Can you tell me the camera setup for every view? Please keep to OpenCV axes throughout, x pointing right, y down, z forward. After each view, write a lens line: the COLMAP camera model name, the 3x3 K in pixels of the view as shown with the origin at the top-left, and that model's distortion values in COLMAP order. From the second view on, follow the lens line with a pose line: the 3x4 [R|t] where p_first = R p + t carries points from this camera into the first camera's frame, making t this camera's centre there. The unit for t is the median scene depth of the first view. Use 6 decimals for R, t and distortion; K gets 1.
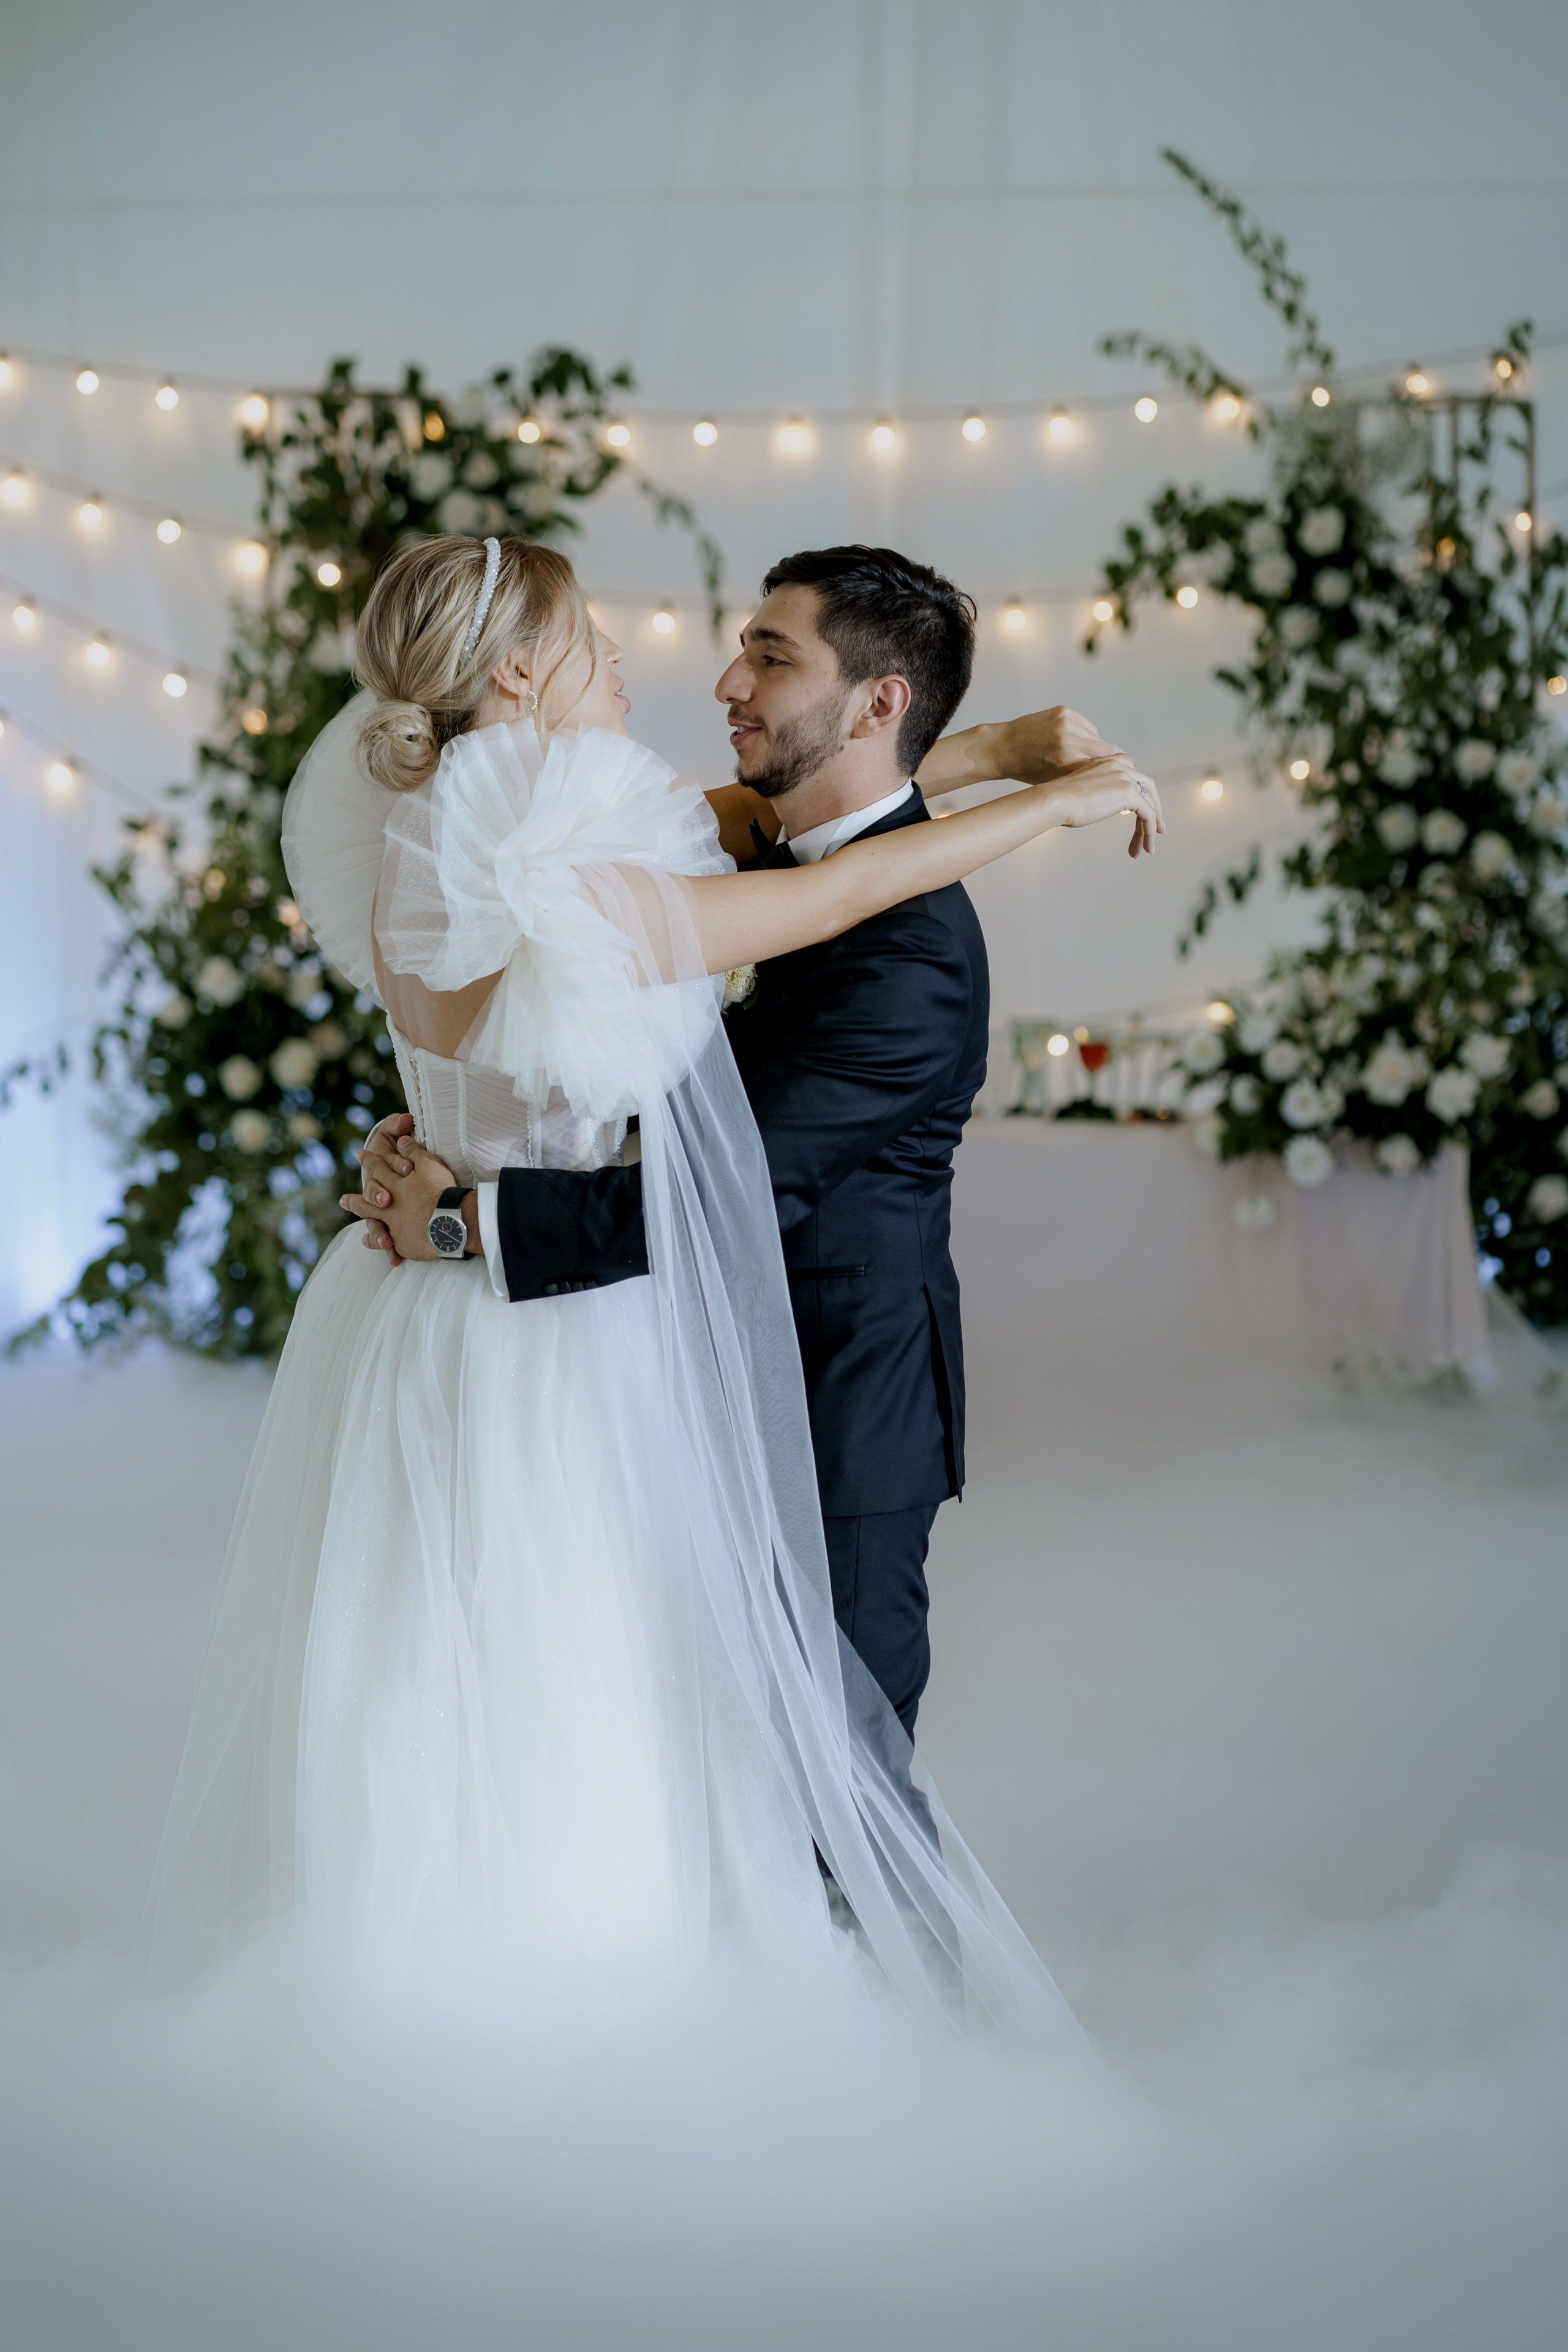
lens RADIAL K [[5745.8, 0, 784.0], [0, 5745.8, 1176.0], [0, 0, 1]] dist [-0.047826, -0.474296]
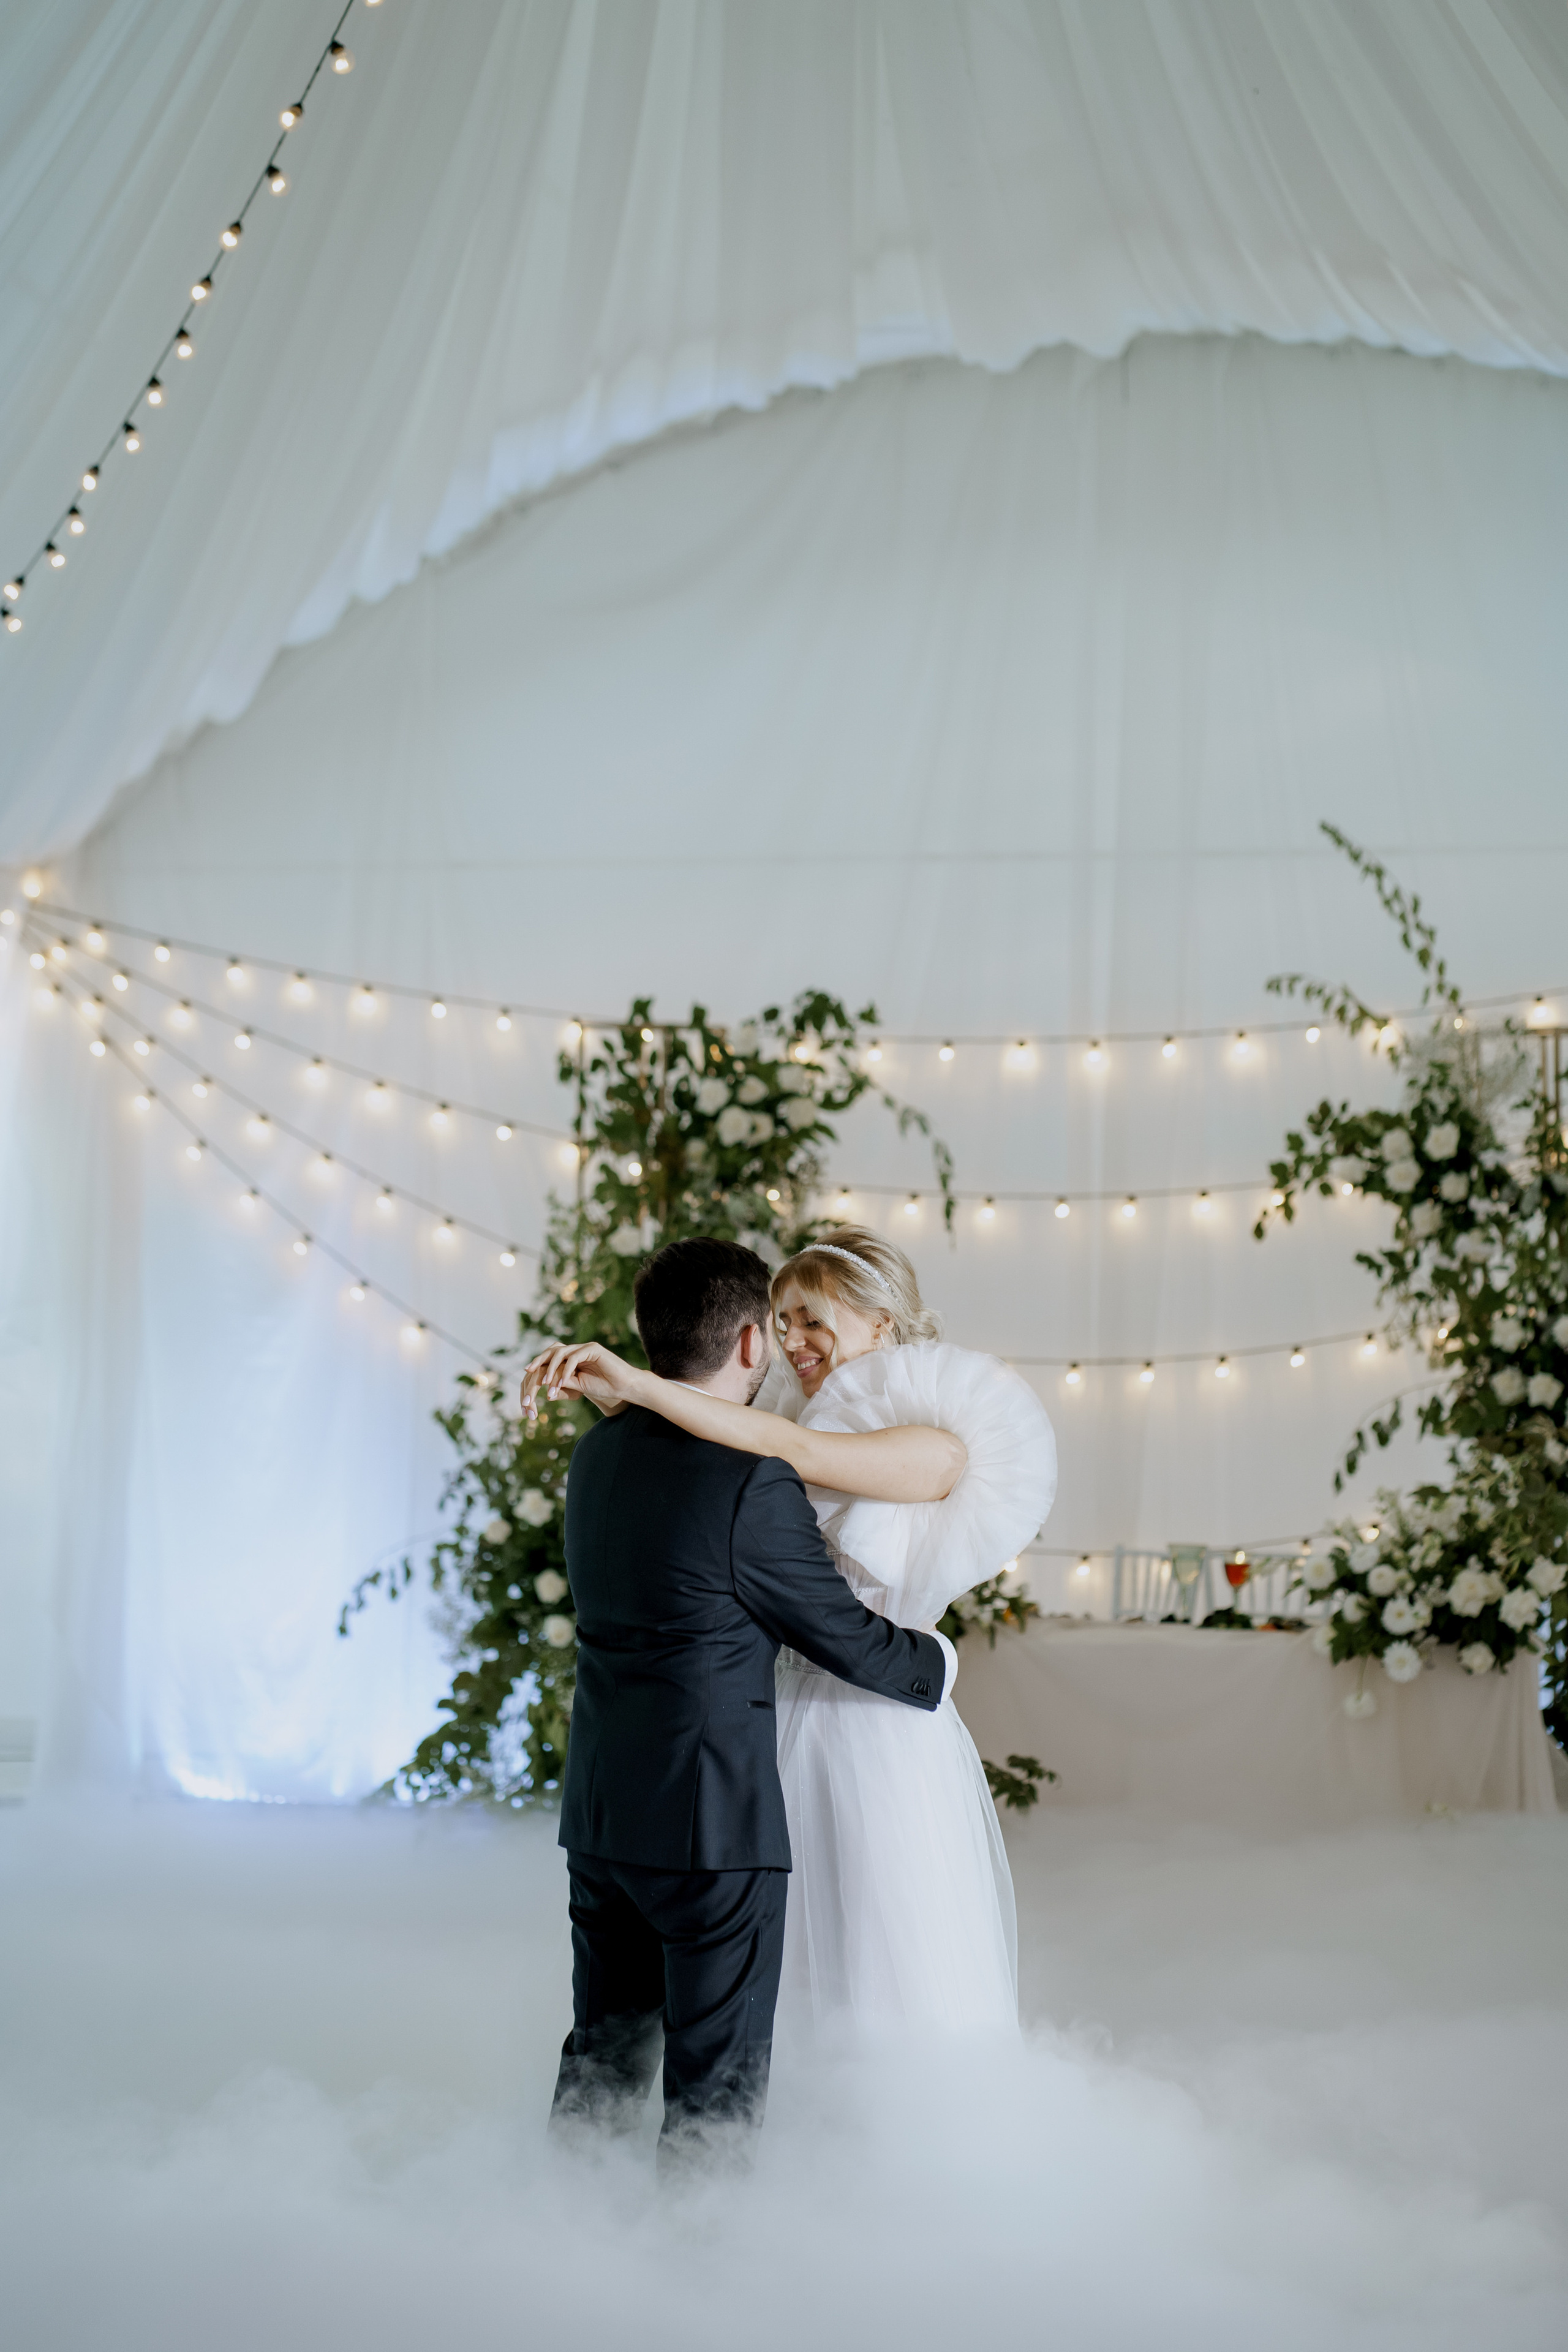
lens RADIAL K [[5419.4, 0, 784.0], [0, 5419.4, 1176.0], [0, 0, 1]] dist [0.103263, 0.136869]
pose [[0.997799, 0.001713, -0.066293, 0.030353], [-0.007743, 0.995839, -0.090798, 0.000251], [0.065862, 0.091111, 0.993660, -0.146103]]
